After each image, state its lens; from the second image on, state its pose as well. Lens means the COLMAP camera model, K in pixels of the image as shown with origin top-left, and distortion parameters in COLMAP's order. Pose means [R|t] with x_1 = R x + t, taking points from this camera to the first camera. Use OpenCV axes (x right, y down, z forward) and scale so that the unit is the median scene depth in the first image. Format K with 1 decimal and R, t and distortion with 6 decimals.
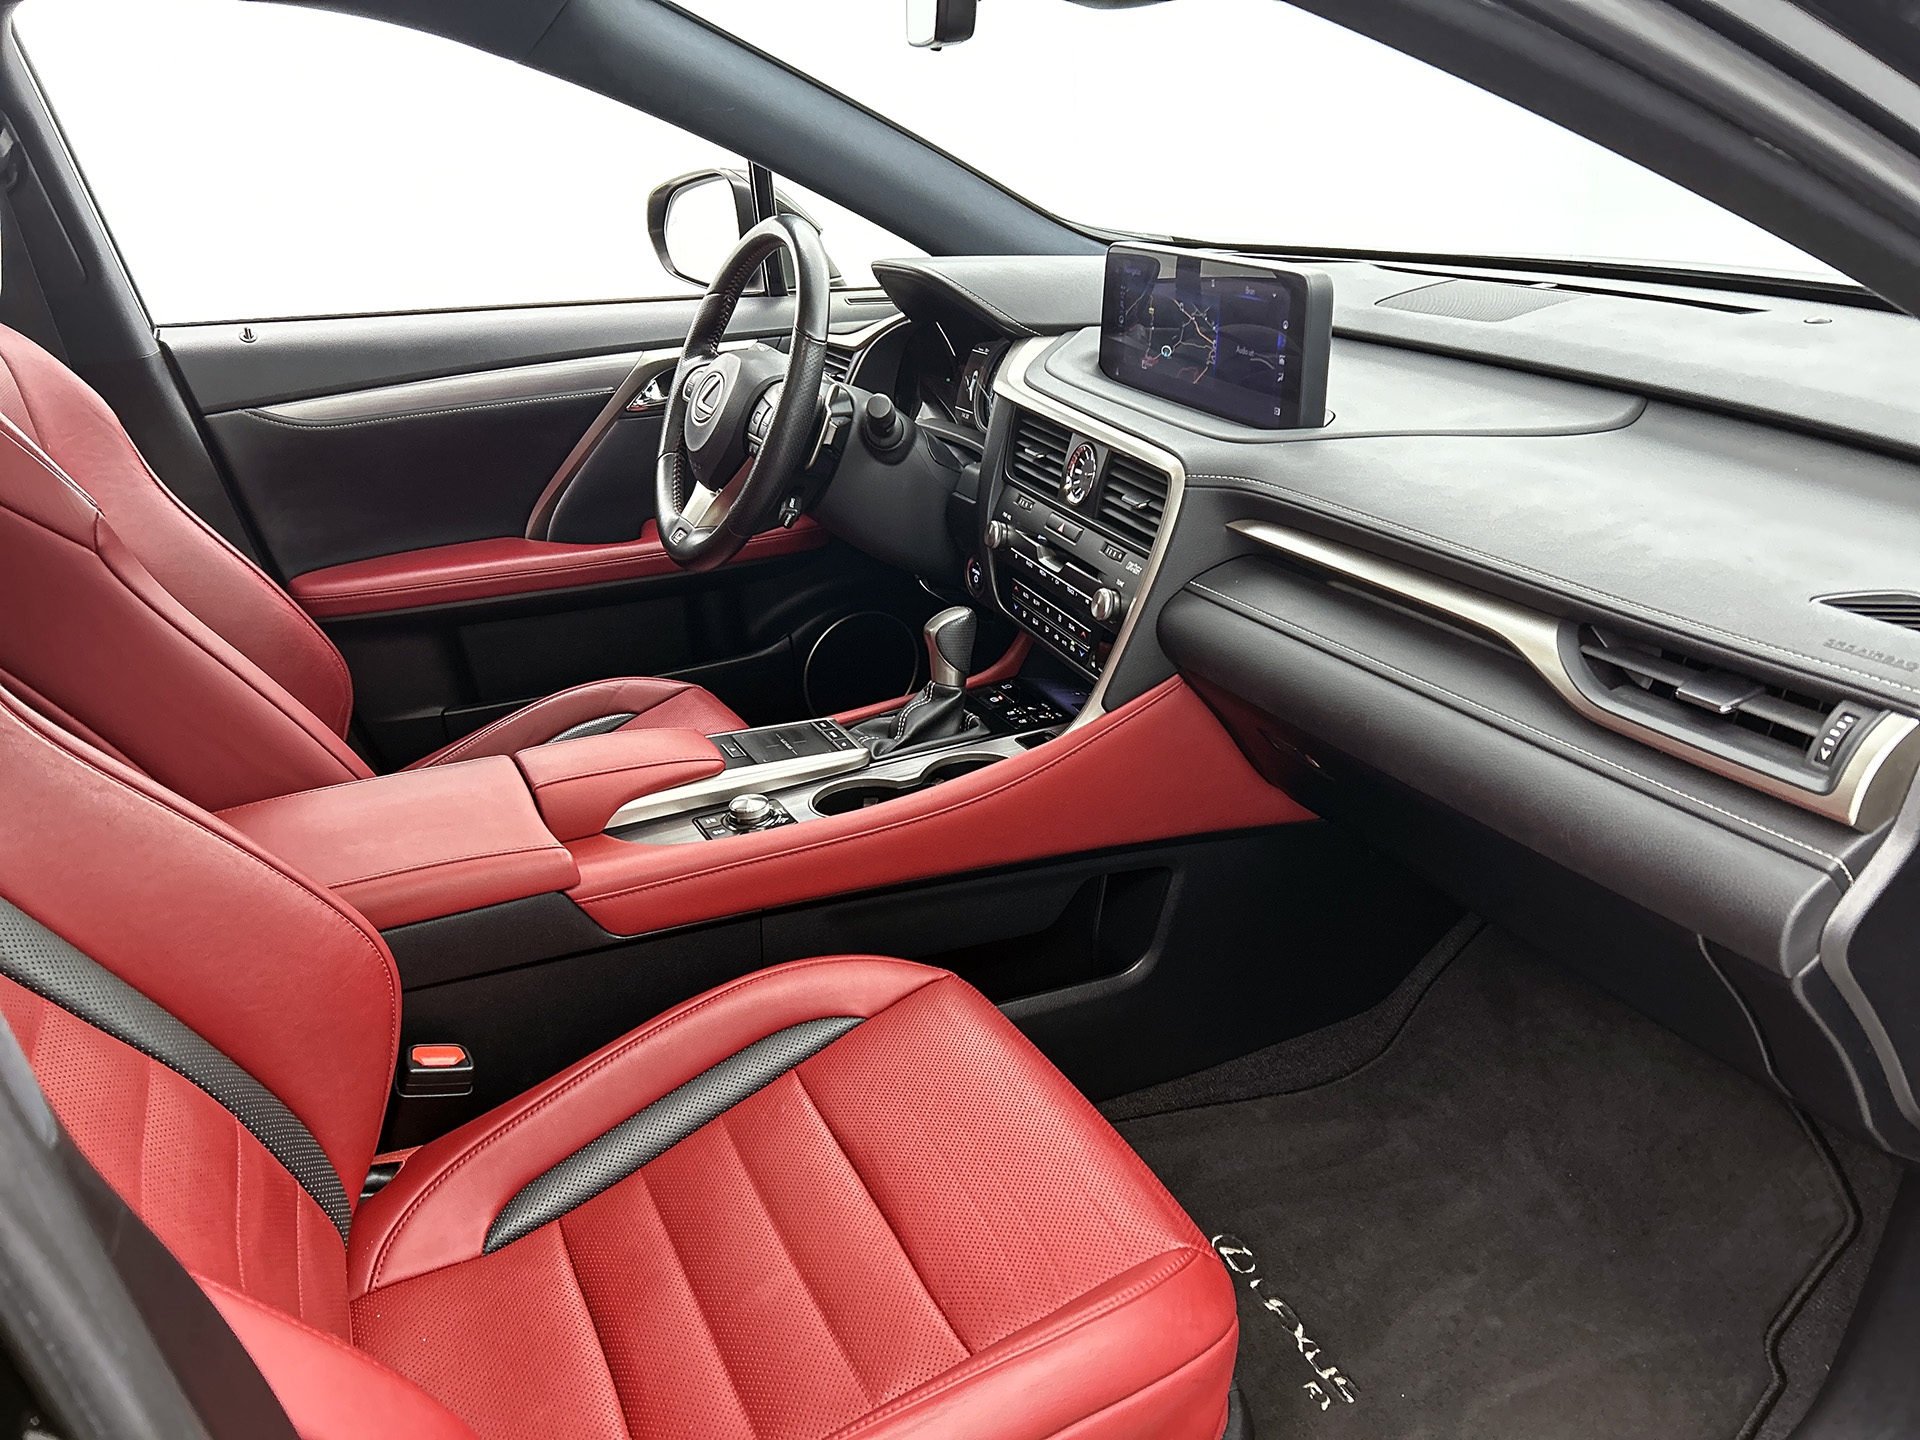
lens RADIAL K [[1472.1, 0, 960.0], [0, 1472.1, 720.0], [0, 0, 1]] dist [0.085363, -0.190478]
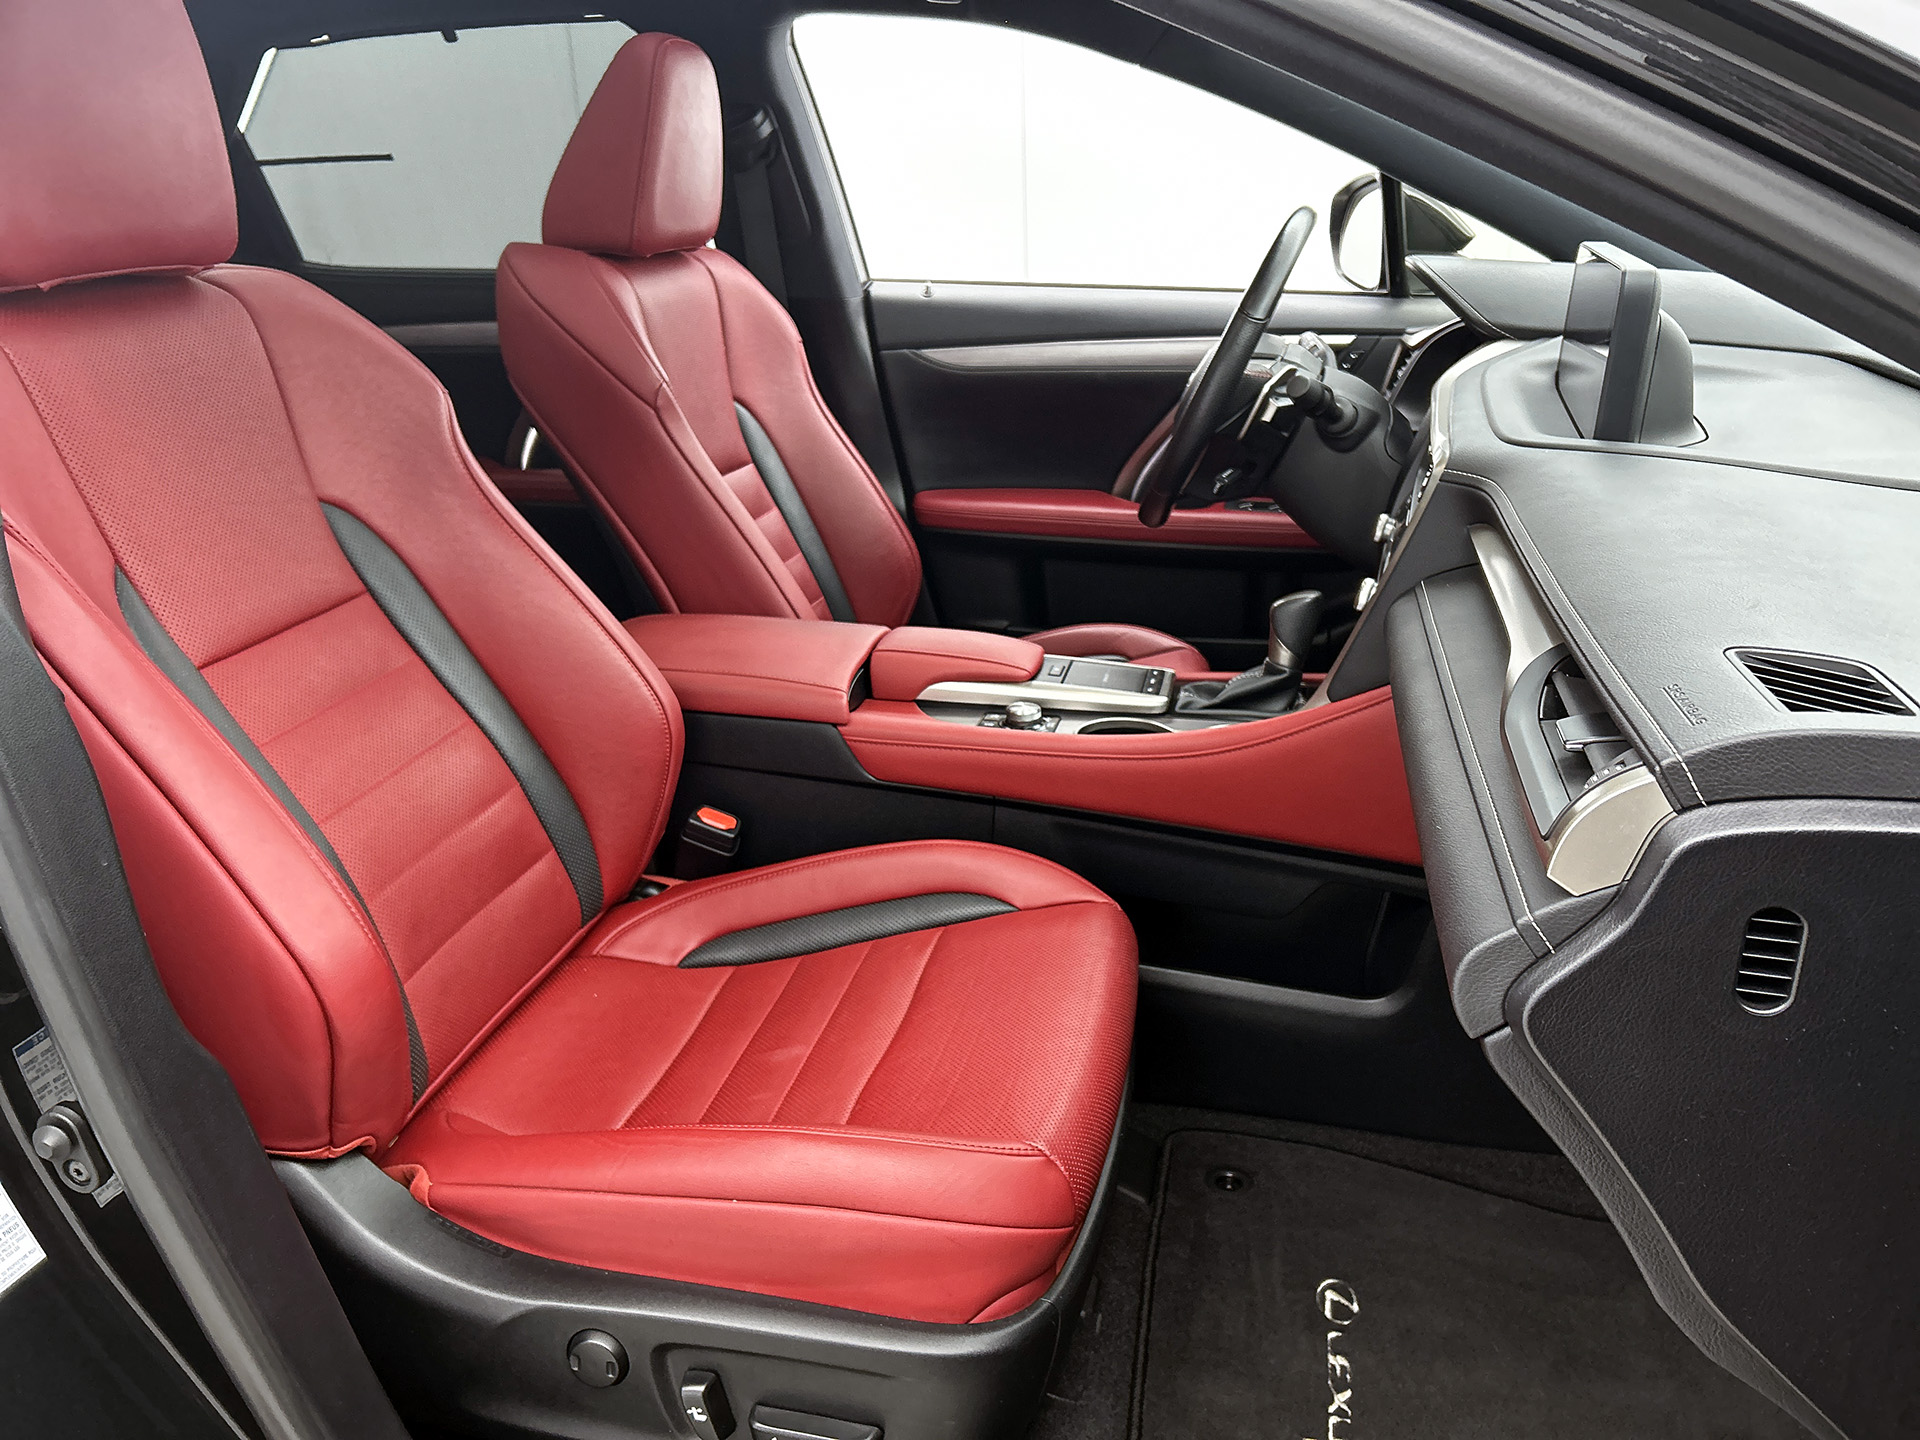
lens RADIAL K [[1472.1, 0, 960.0], [0, 1472.1, 720.0], [0, 0, 1]] dist [0.085363, -0.190478]
pose [[0.770553, 0.240545, -0.590243, 0.455435], [-0.255913, 0.964889, 0.059136, 0.010018], [0.583744, 0.105483, 0.805057, 0.064656]]
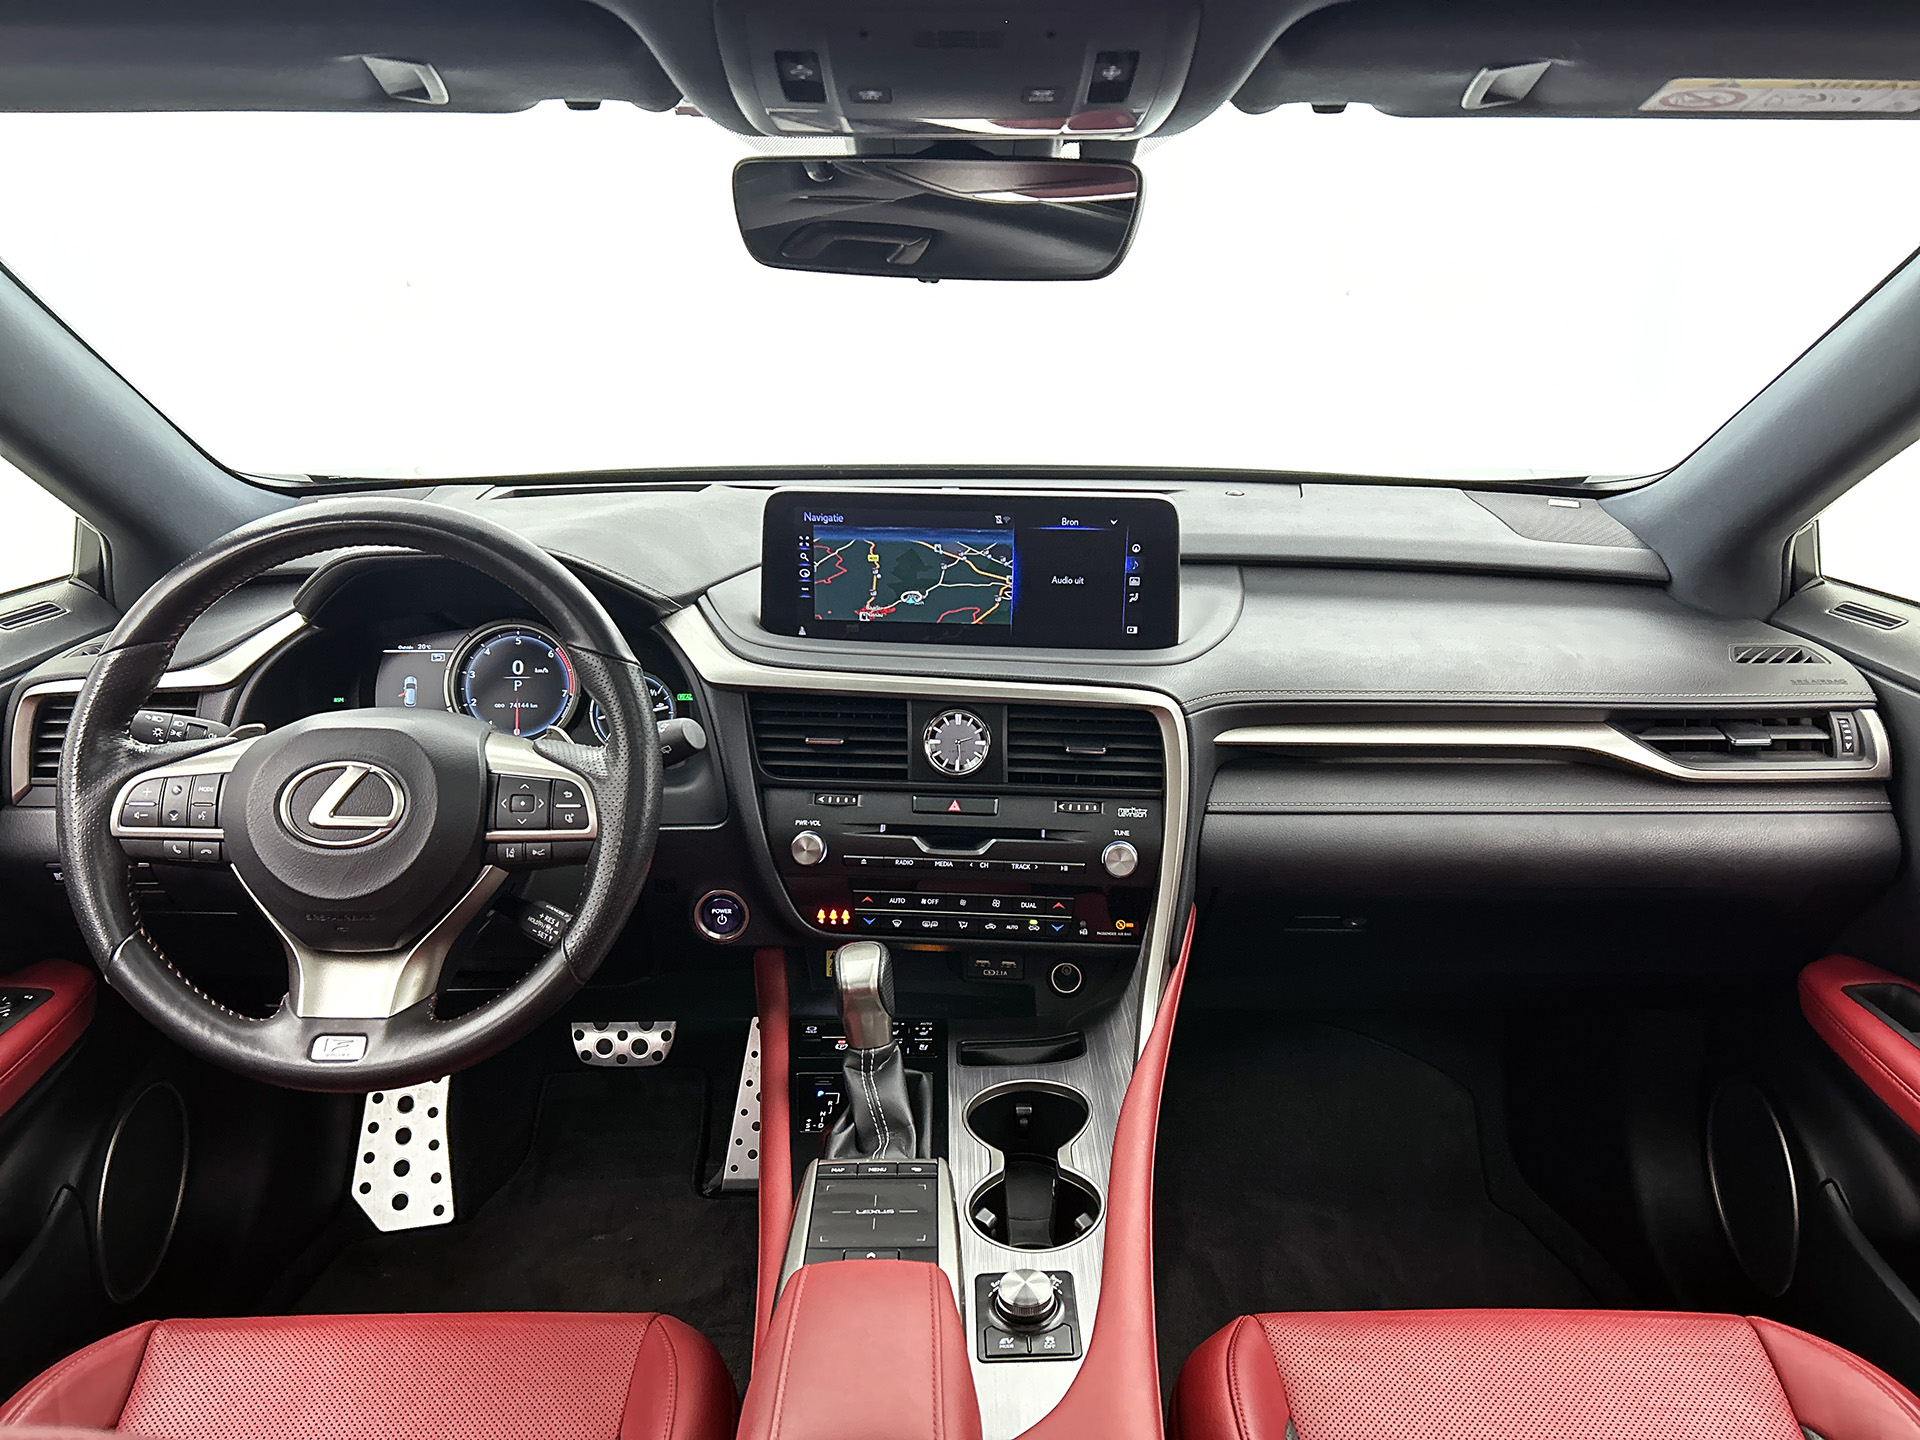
lens RADIAL K [[1472.1, 0, 960.0], [0, 1472.1, 720.0], [0, 0, 1]] dist [0.085363, -0.190478]
pose [[0.437349, -0.244117, 0.865524, -0.716603], [0.329757, 0.938945, 0.098199, -0.281627], [-0.836652, 0.242466, 0.491146, 0.597477]]
